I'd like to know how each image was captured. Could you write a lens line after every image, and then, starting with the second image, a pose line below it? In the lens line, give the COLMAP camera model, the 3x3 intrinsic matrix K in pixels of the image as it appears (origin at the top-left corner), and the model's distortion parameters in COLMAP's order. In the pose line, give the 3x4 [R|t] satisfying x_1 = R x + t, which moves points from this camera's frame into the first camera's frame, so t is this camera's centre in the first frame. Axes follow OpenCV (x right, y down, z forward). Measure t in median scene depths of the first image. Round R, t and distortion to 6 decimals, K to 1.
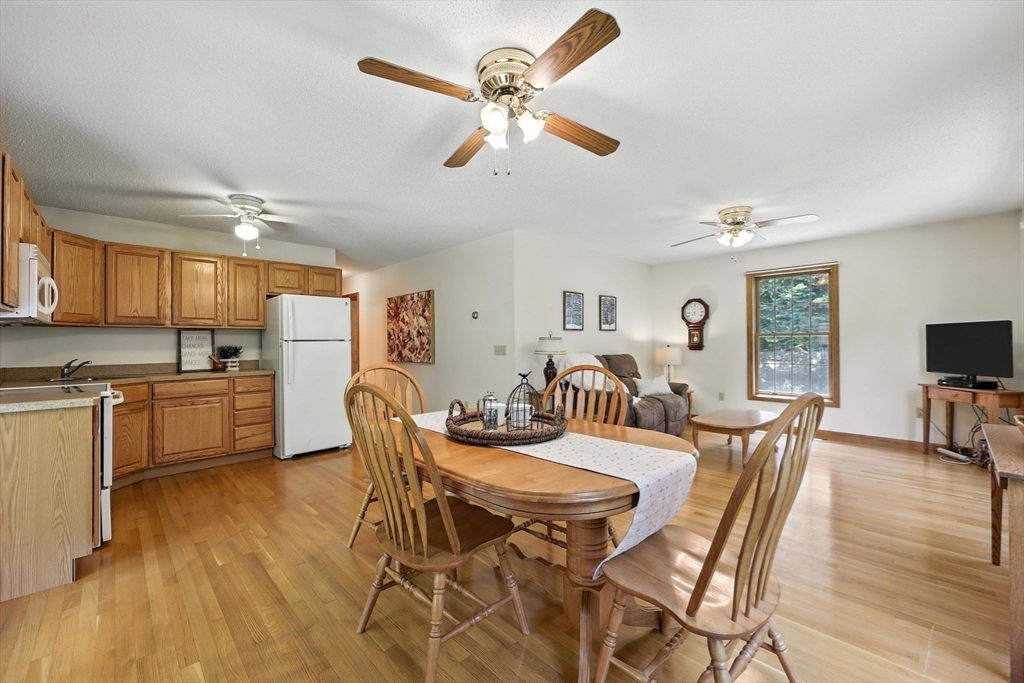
lens RADIAL K [[417.0, 0, 512.8], [0, 417.0, 340.3], [0, 0, 1]] dist [-0.000262, 0.000023]
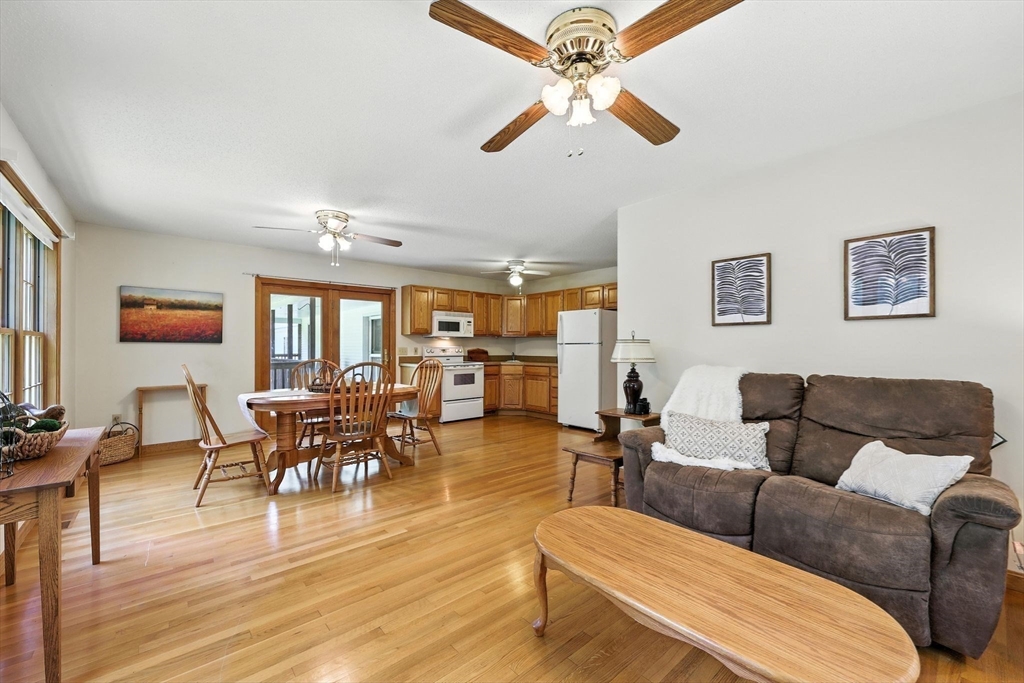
lens RADIAL K [[417.0, 0, 516.3], [0, 417.0, 344.1], [0, 0, 1]] dist [-0.000262, 0.000023]
pose [[-0.059073, 0.003198, -0.998249, 0.821394], [0.004178, 0.999987, 0.002957, -0.002250], [0.998245, -0.003996, -0.059086, 0.845443]]
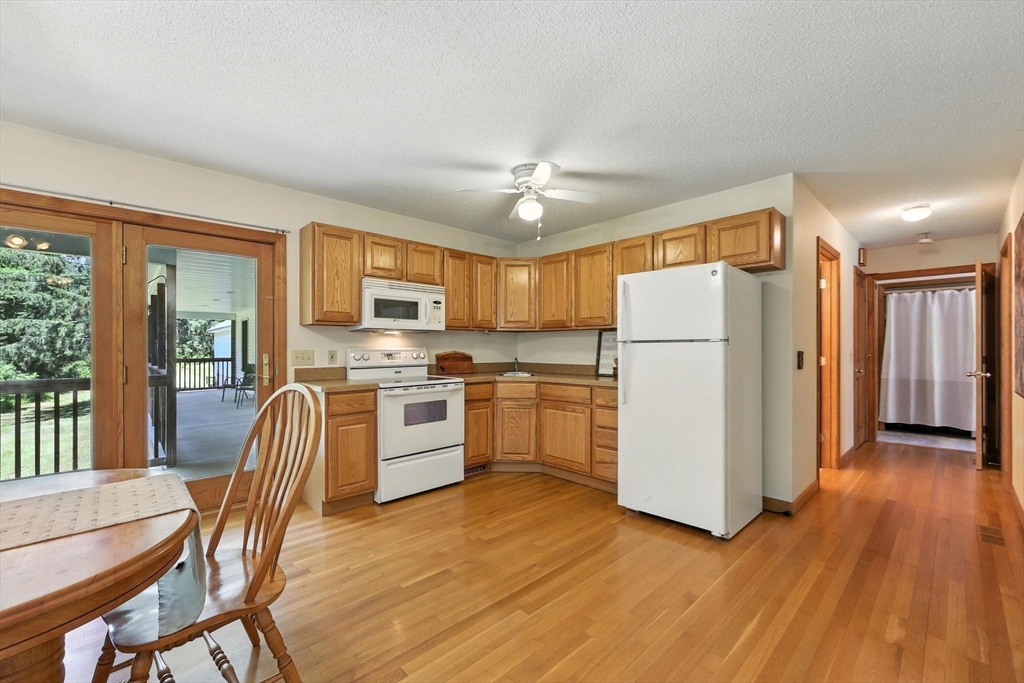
lens RADIAL K [[417.0, 0, 511.2], [0, 417.0, 345.4], [0, 0, 1]] dist [-0.000262, 0.000023]
pose [[-0.030208, 0.003355, -0.999538, 0.145511], [0.006995, 0.999971, 0.003145, 0.003496], [0.999519, -0.006897, -0.030231, 0.756309]]
